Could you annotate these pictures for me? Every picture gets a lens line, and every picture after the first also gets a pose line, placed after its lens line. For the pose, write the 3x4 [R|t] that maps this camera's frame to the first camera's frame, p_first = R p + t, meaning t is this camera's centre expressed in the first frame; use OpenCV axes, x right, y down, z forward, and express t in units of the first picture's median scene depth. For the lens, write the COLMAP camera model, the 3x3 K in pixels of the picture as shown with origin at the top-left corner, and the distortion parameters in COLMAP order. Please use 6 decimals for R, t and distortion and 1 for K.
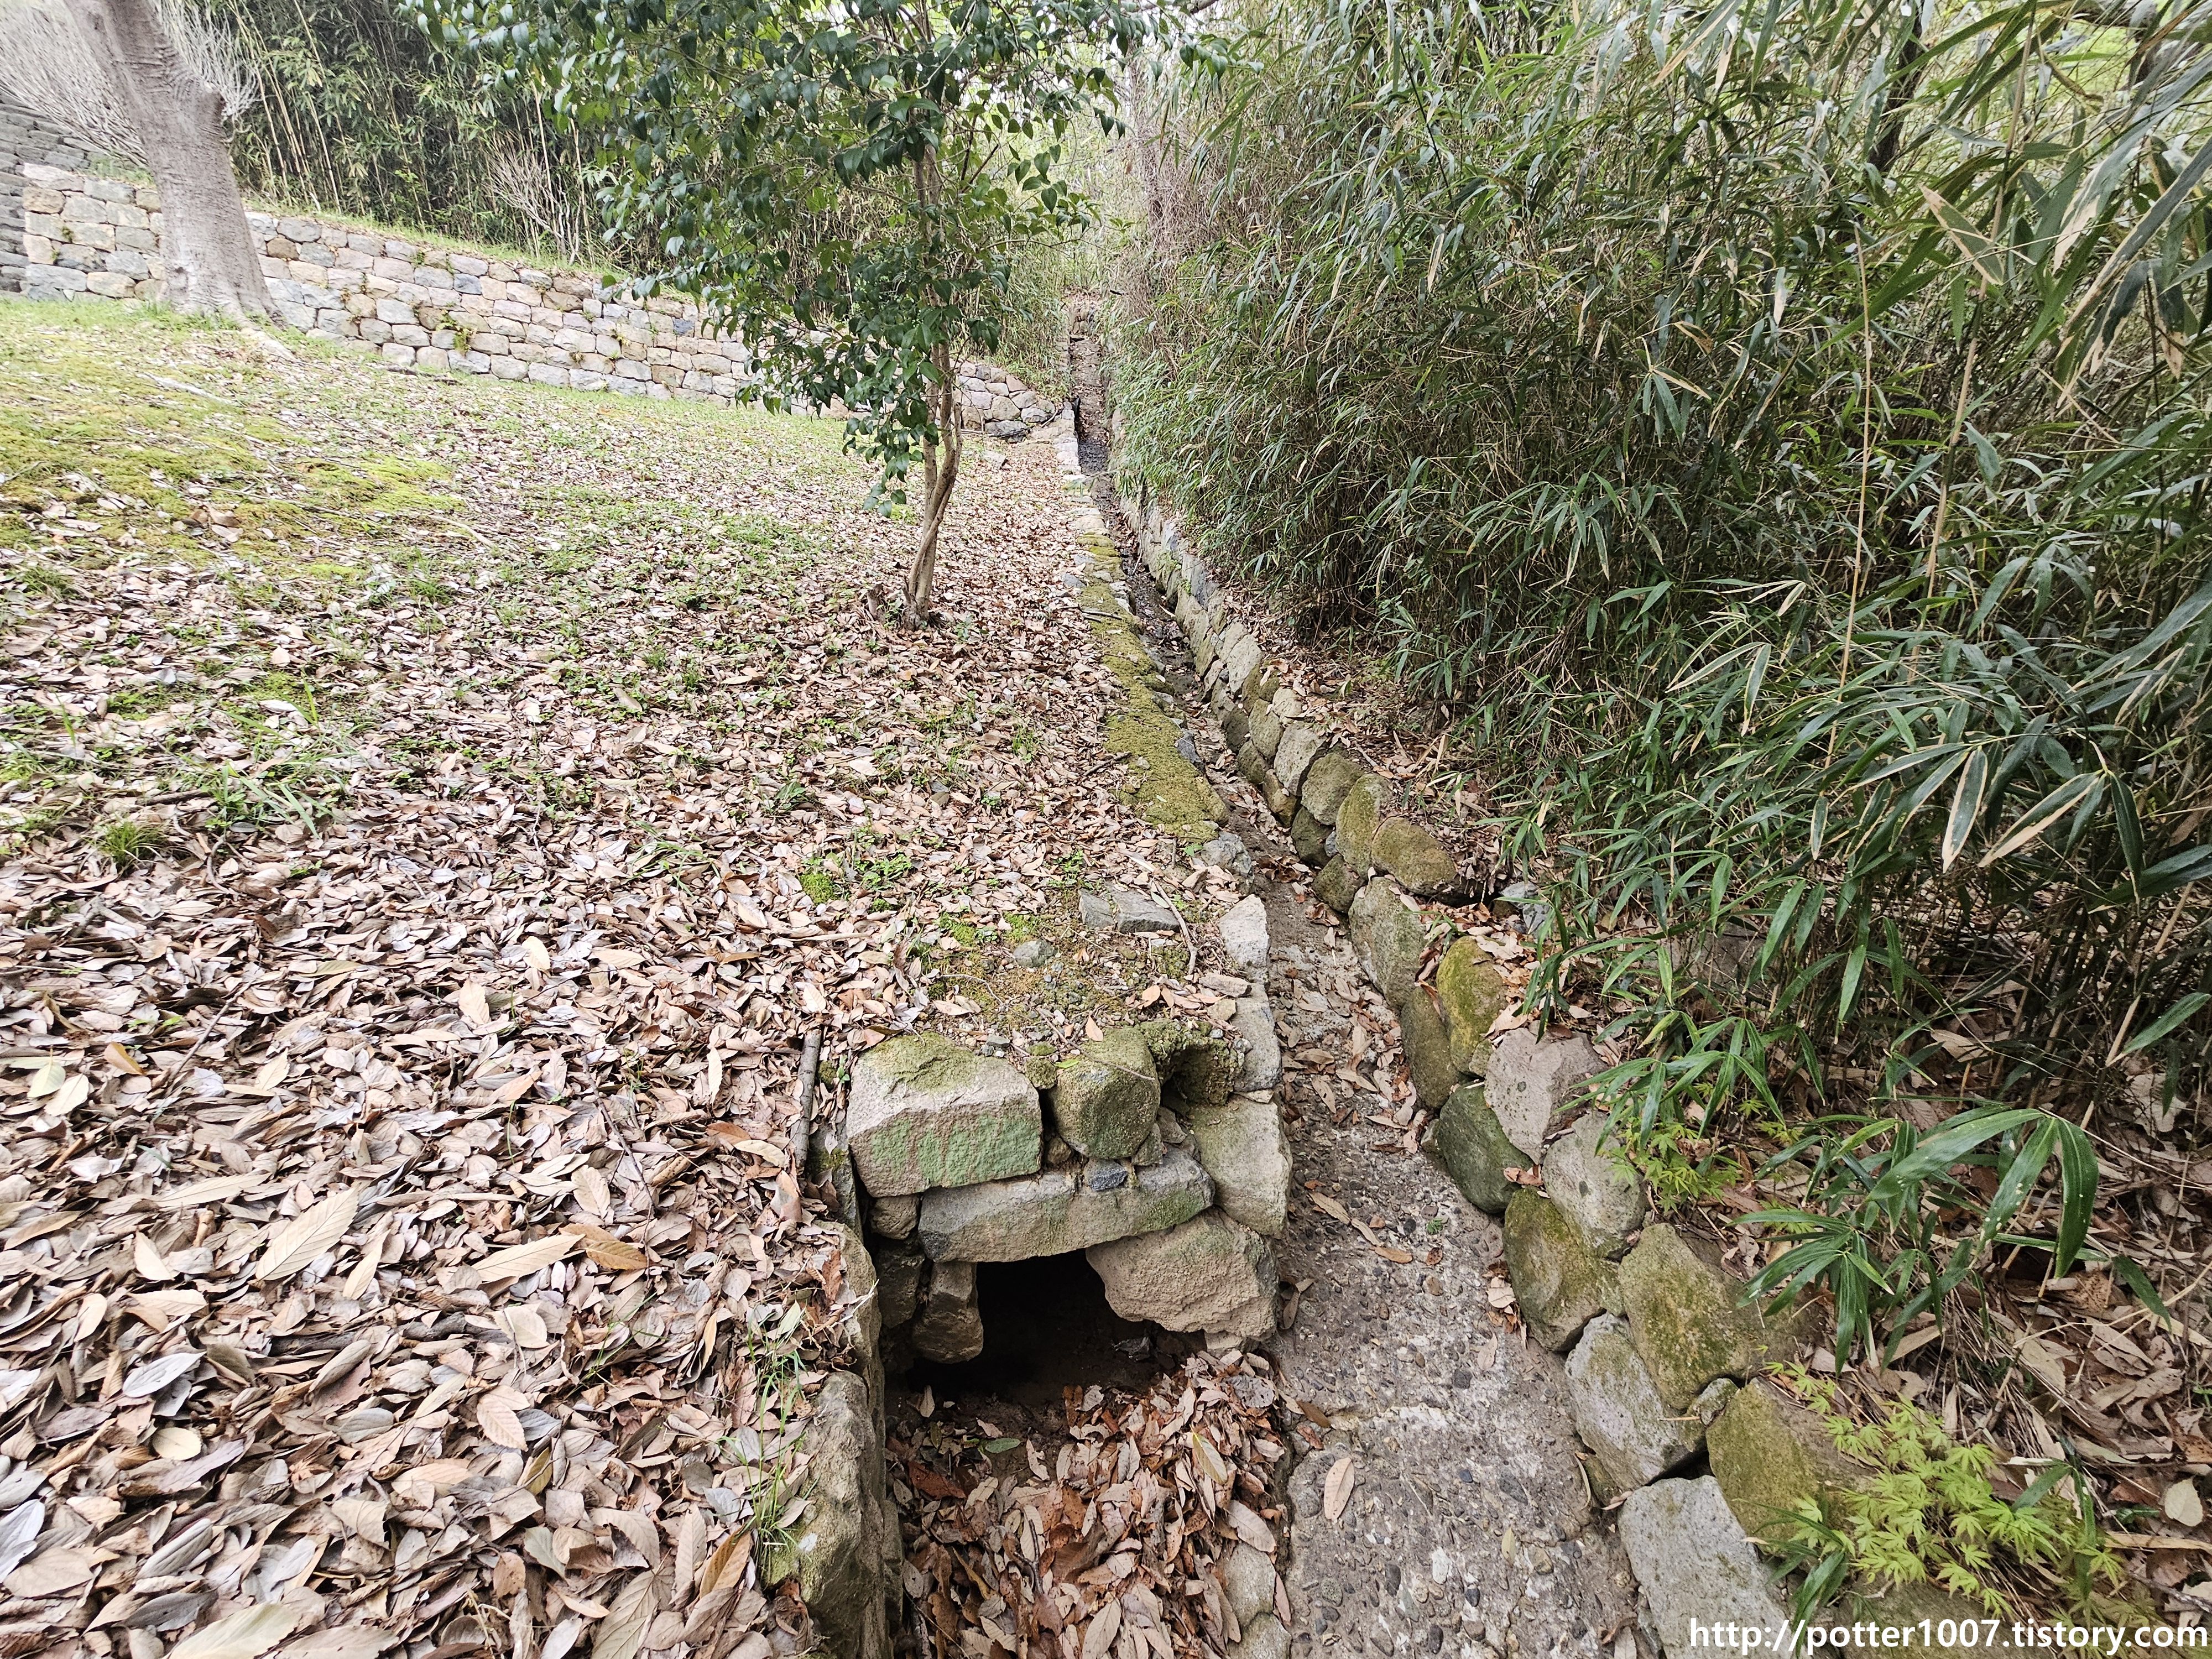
lens RADIAL K [[880.3, 0, 1106.0], [0, 880.3, 829.5], [0, 0, 1]] dist [-0.004359, 0.000901]
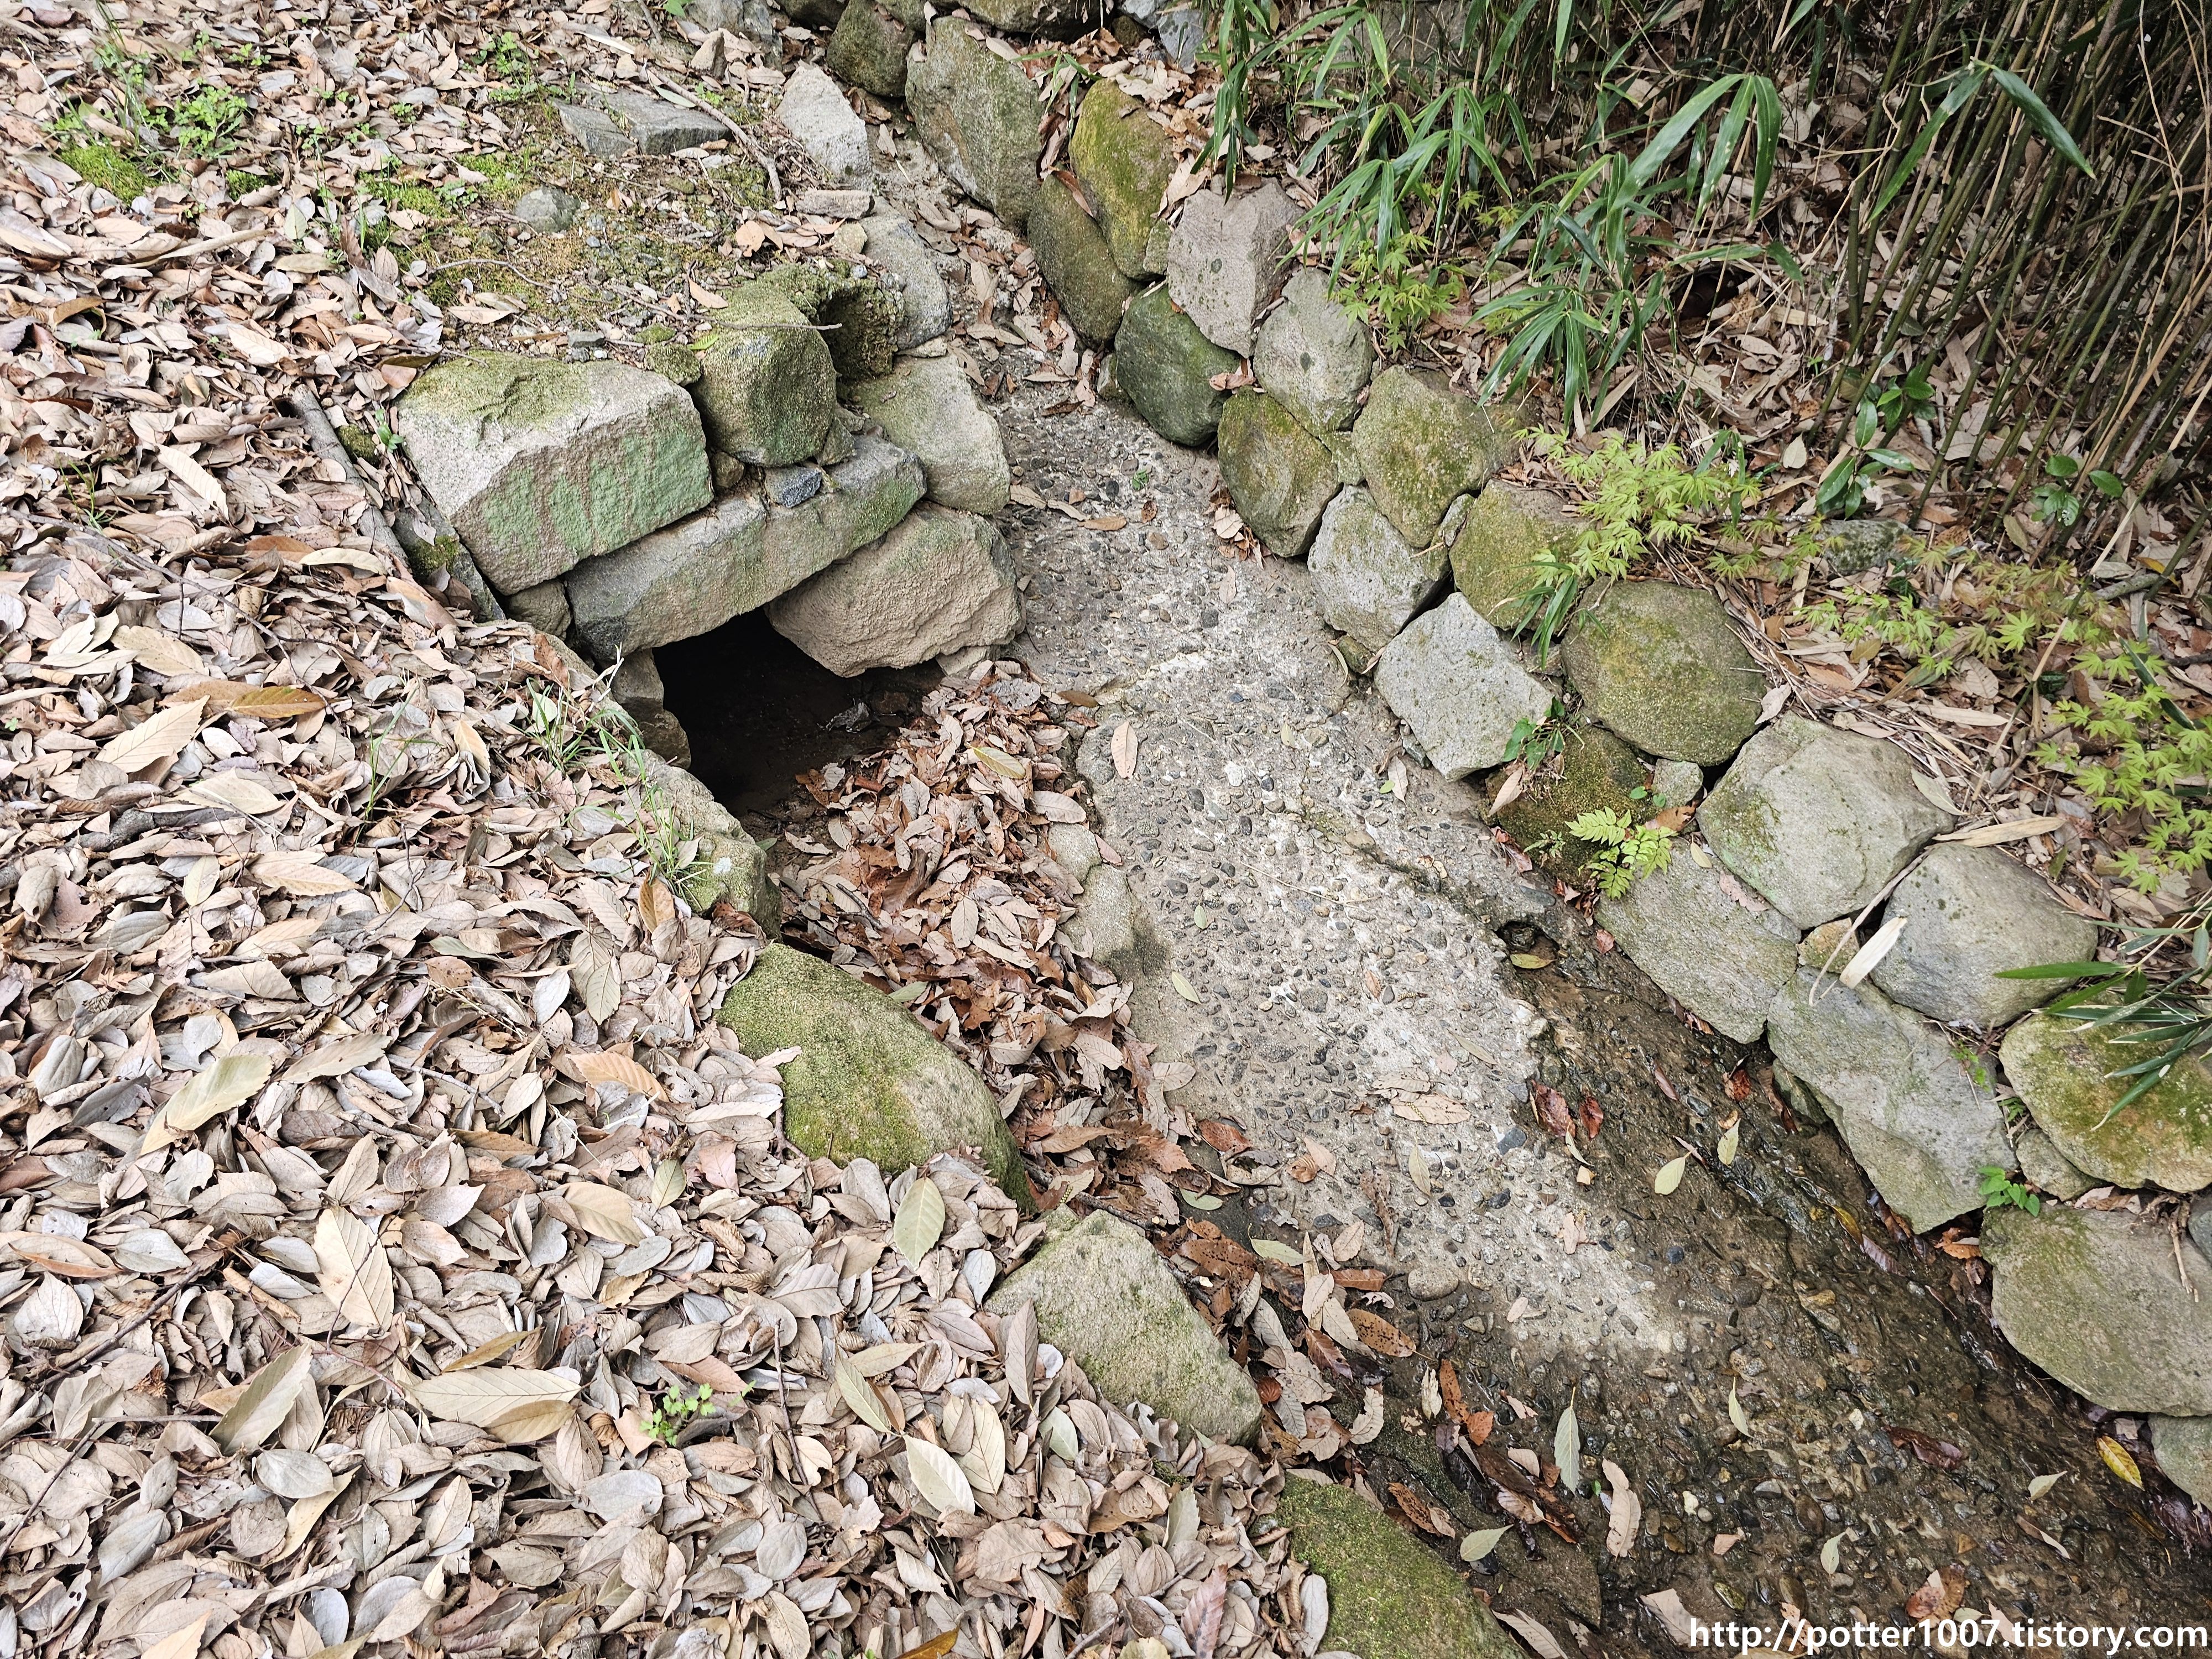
lens RADIAL K [[1505.9, 0, 1106.0], [0, 1505.9, 829.5], [0, 0, 1]] dist [0.057377, -0.057557]
pose [[0.860872, -0.361112, 0.358465, -0.319367], [0.151179, 0.854213, 0.497458, 0.042763], [-0.485844, -0.374055, 0.789961, -0.232807]]
